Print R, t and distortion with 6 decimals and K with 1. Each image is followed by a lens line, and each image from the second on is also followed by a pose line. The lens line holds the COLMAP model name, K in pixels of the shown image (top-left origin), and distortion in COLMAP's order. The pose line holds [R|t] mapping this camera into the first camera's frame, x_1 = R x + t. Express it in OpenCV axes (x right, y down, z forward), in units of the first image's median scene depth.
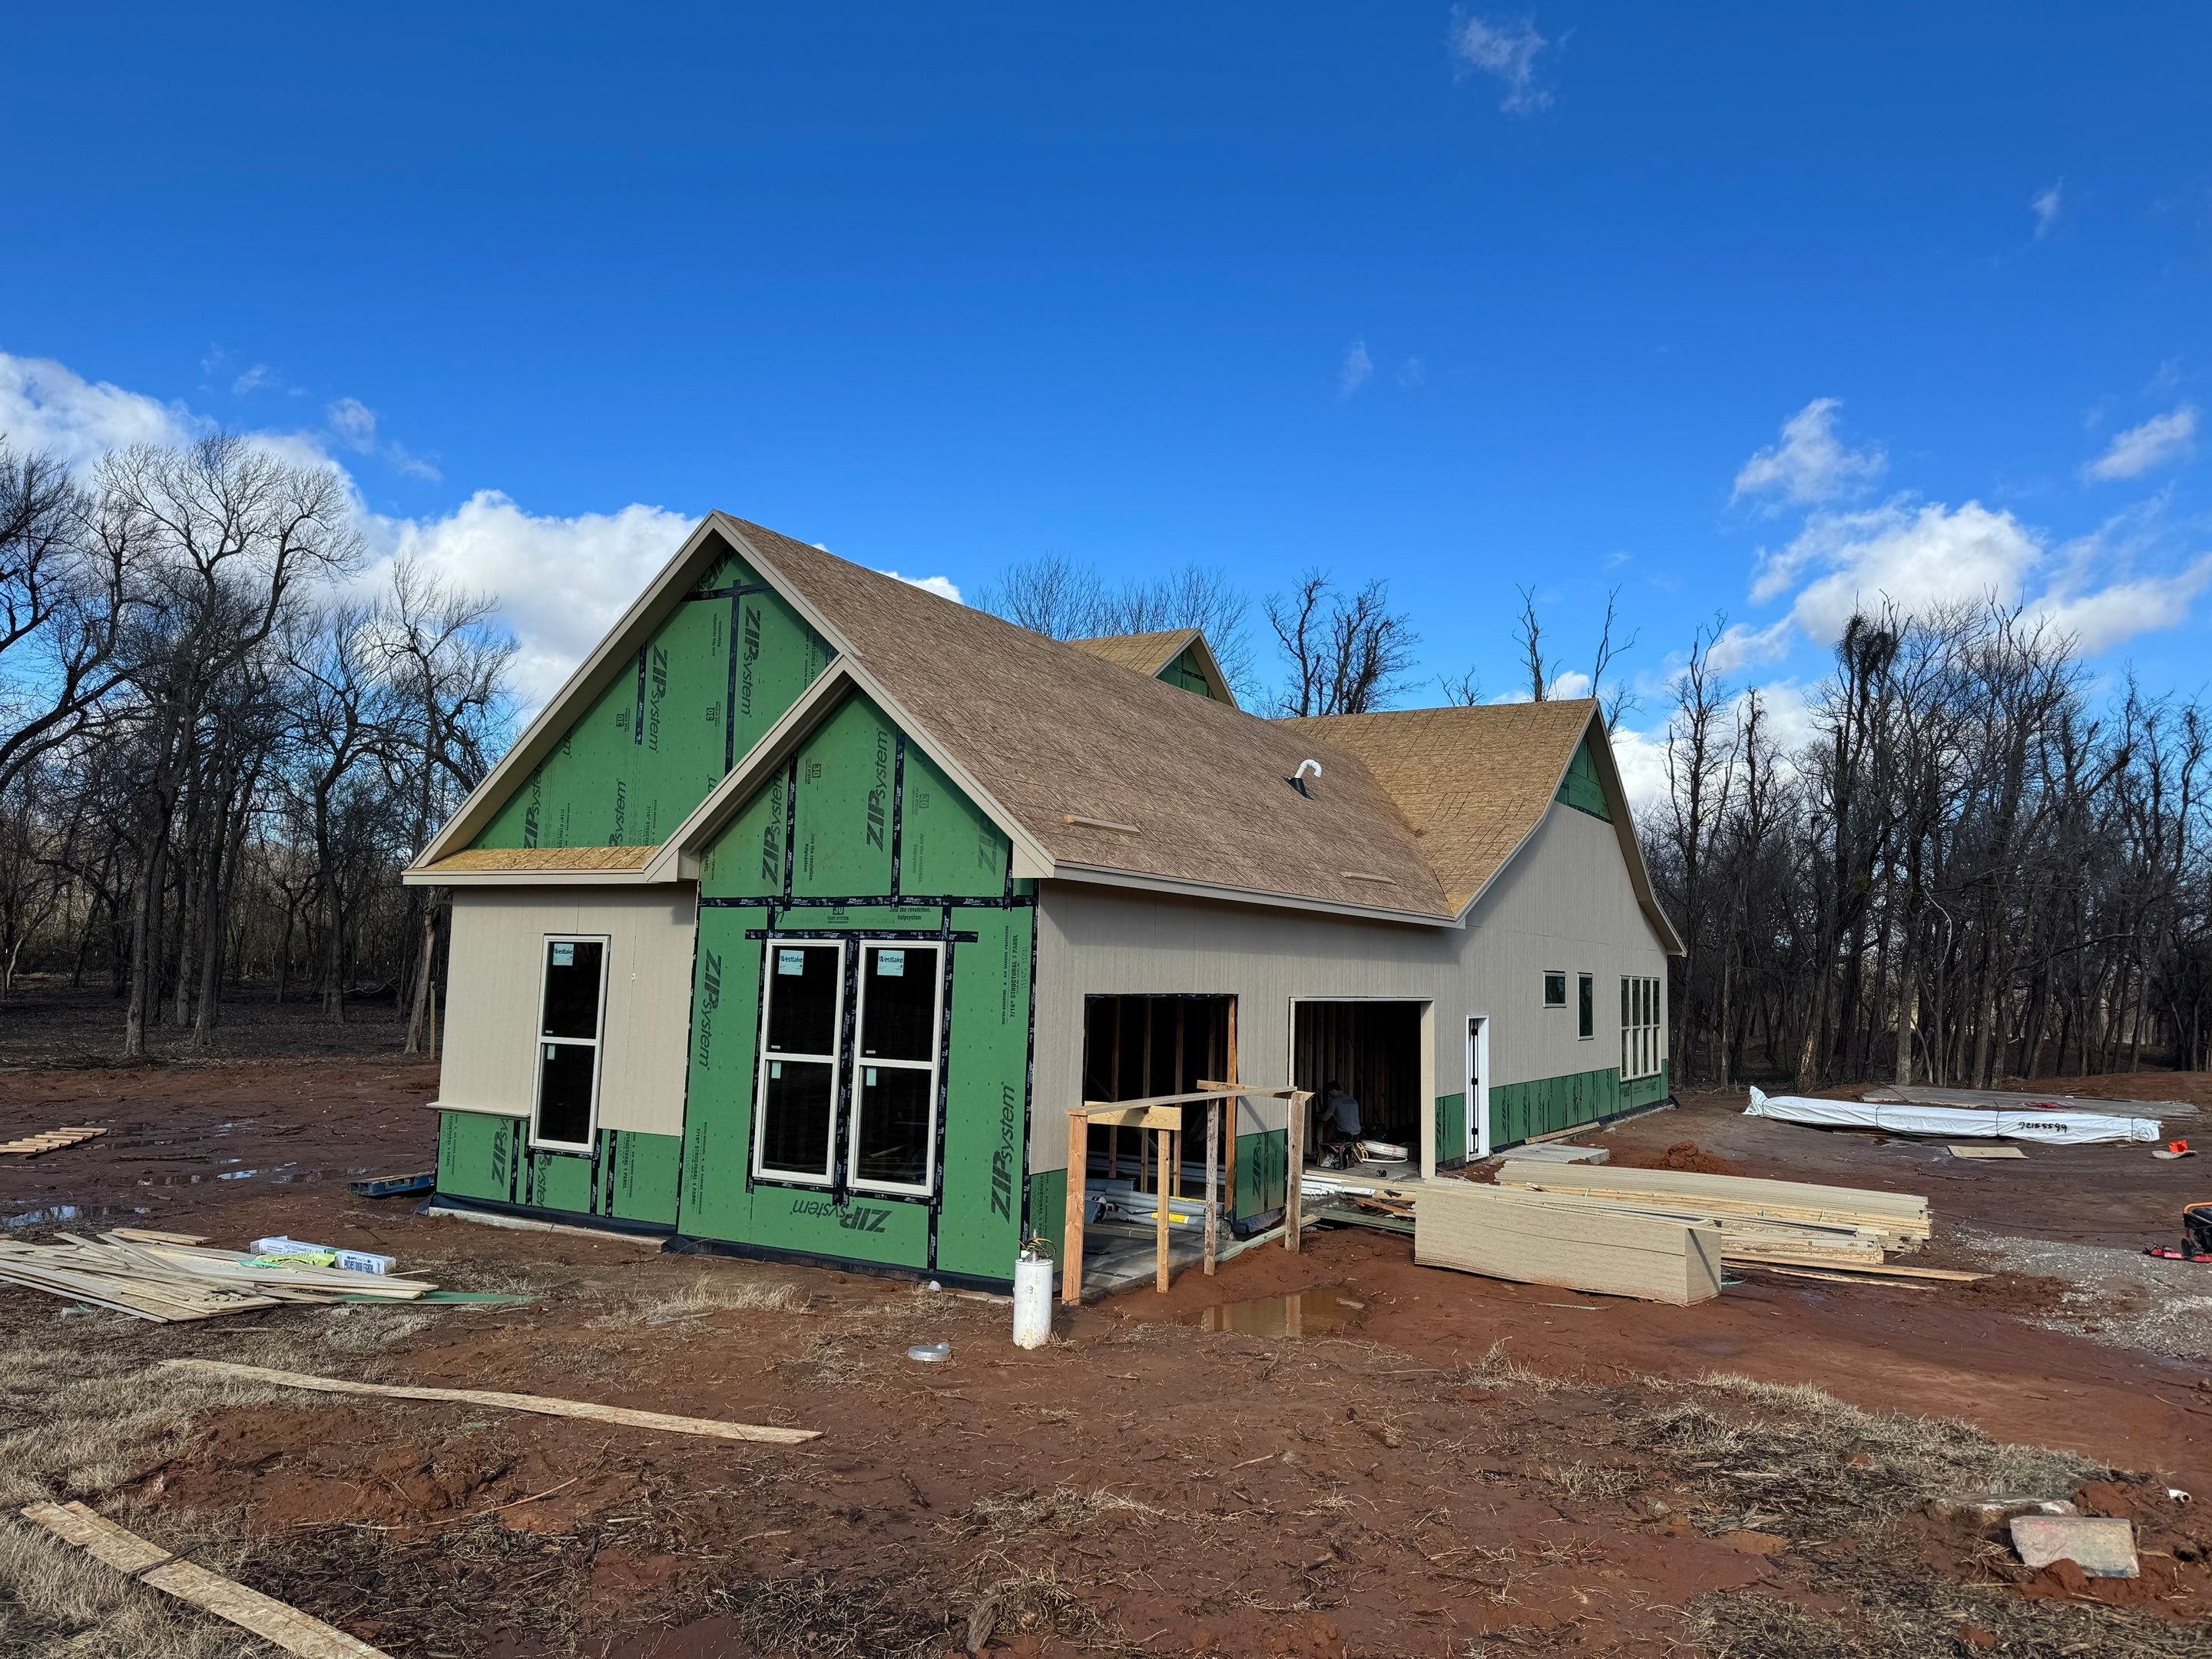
lens RADIAL K [[1586.0, 0, 1106.1], [0, 1586.0, 820.1], [0, 0, 1]] dist [0.009524, -0.015184]
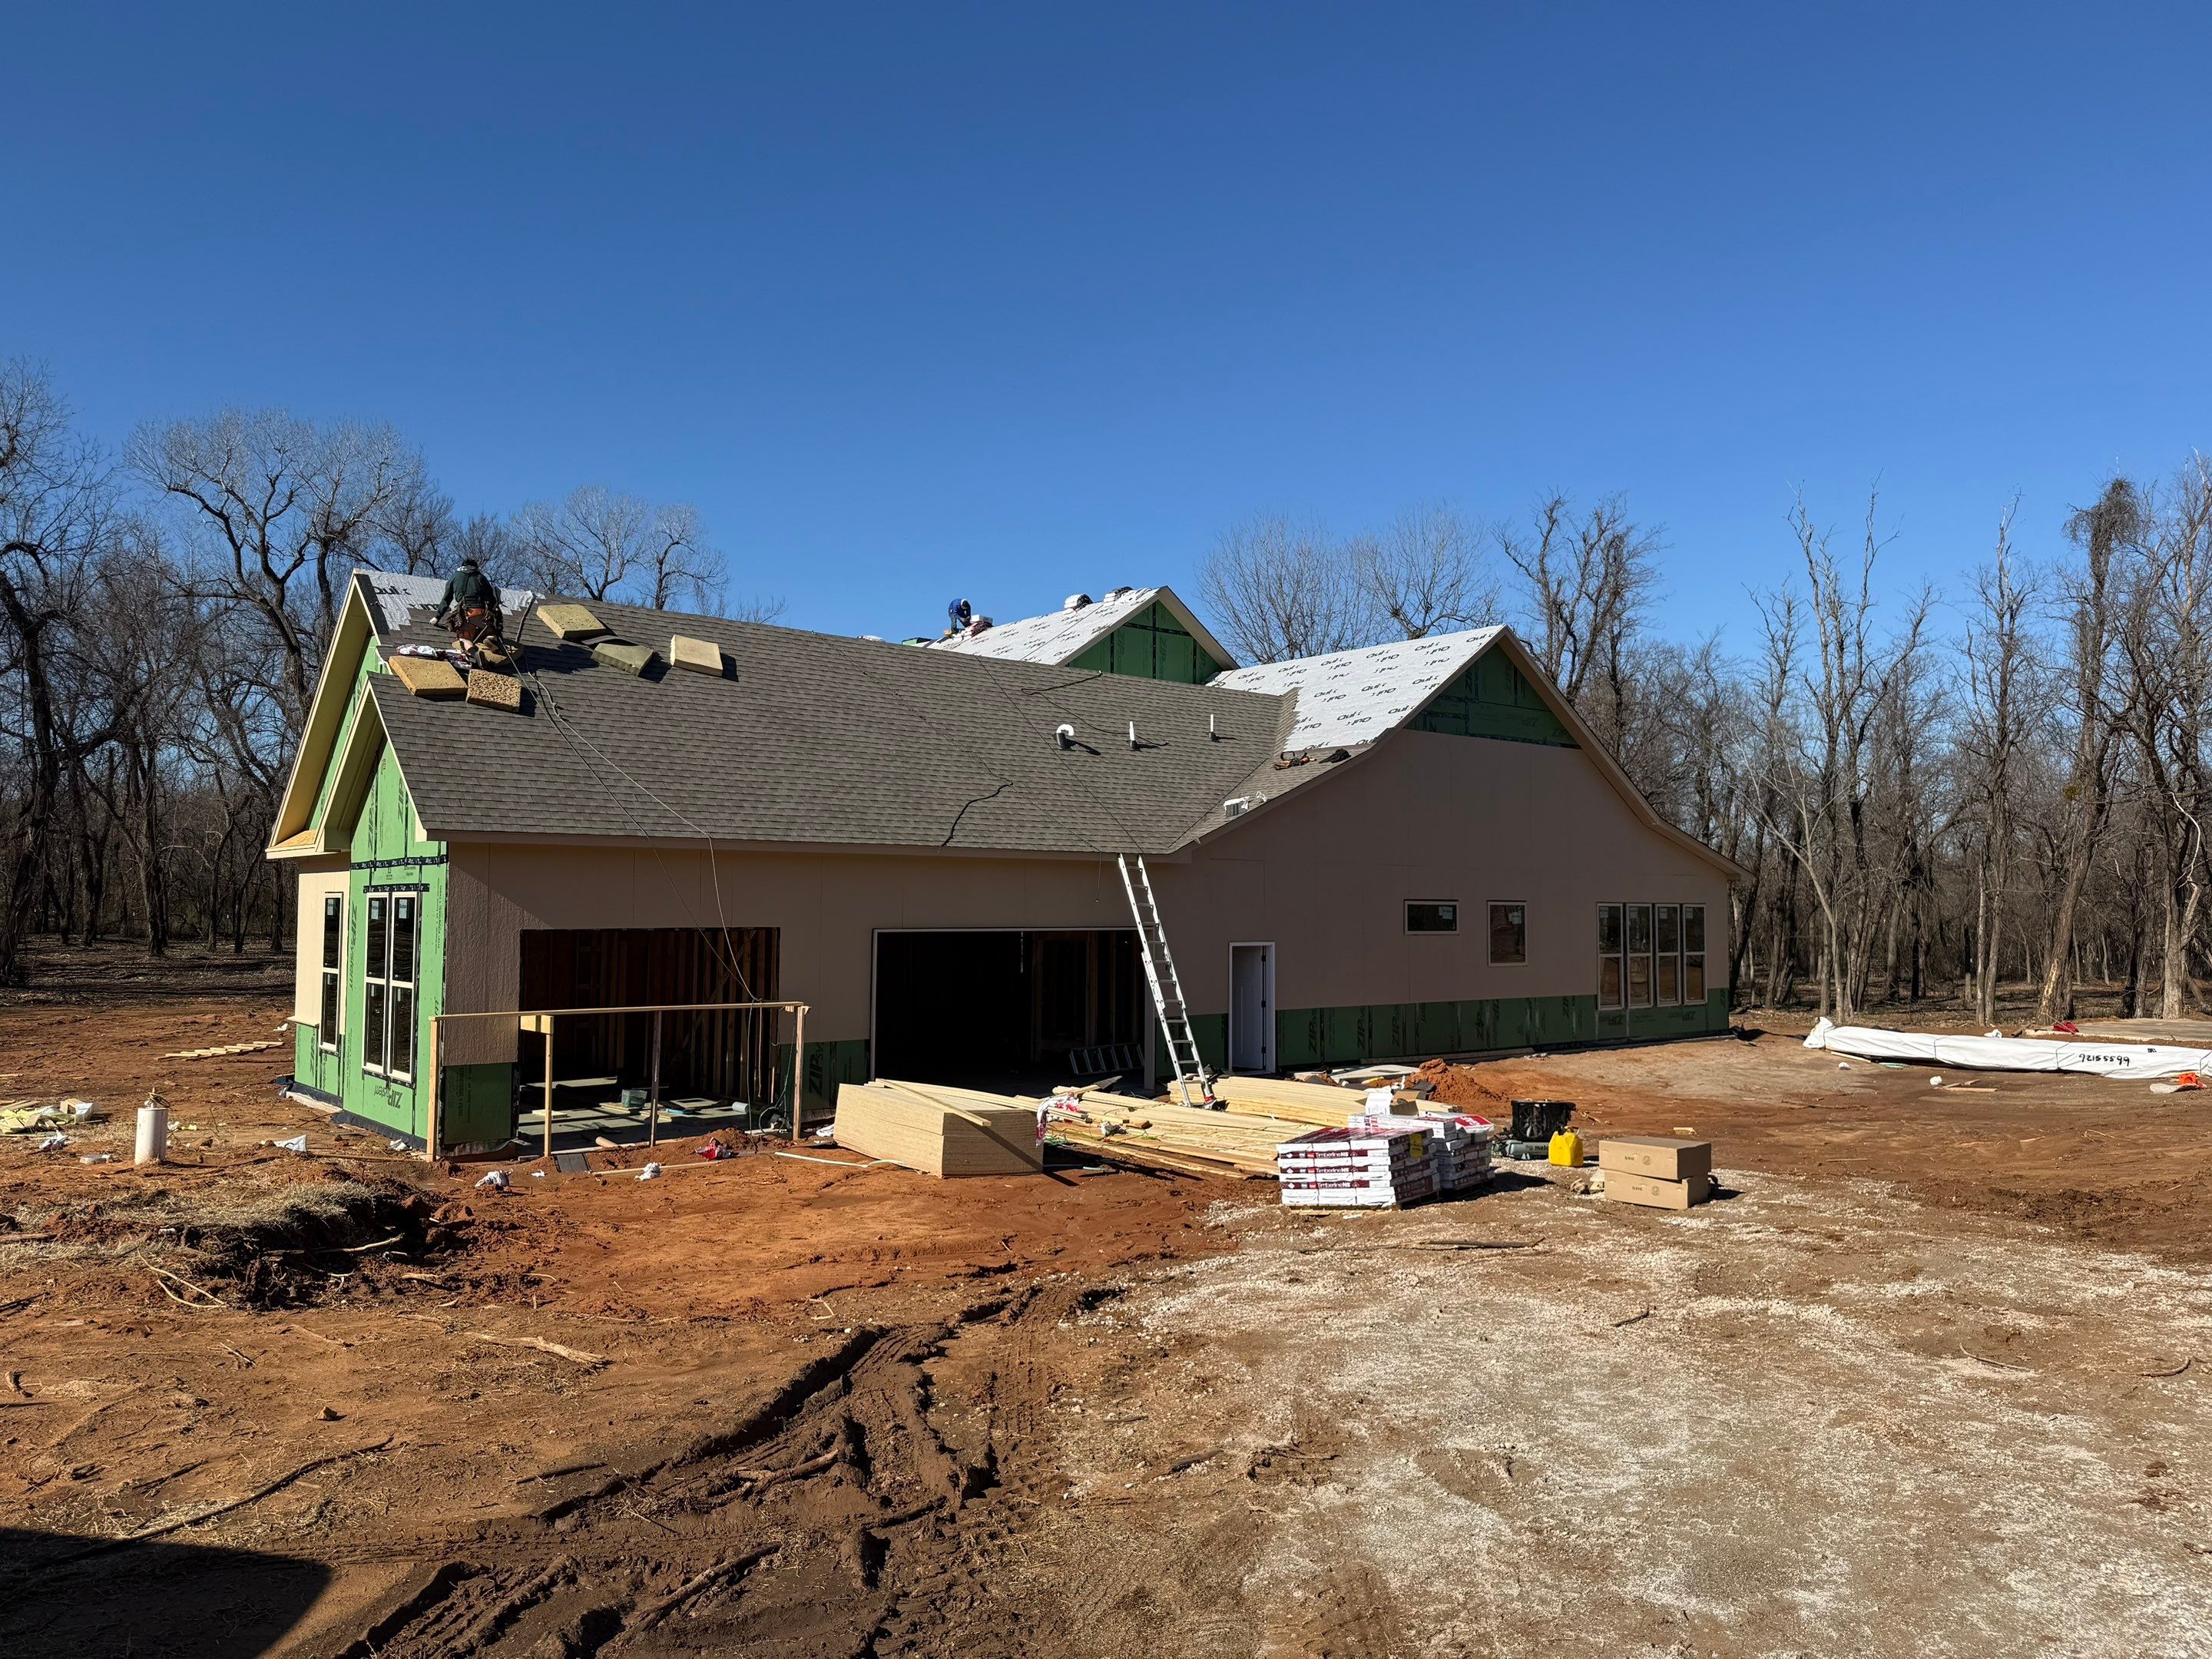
lens RADIAL K [[1591.1, 0, 1115.6], [0, 1591.1, 828.6], [0, 0, 1]] dist [0.010394, -0.017089]
pose [[0.935657, -0.040611, -0.350565, 0.453213], [0.054850, 0.998020, 0.030777, 0.007340], [0.348621, -0.048025, 0.936032, -0.022004]]
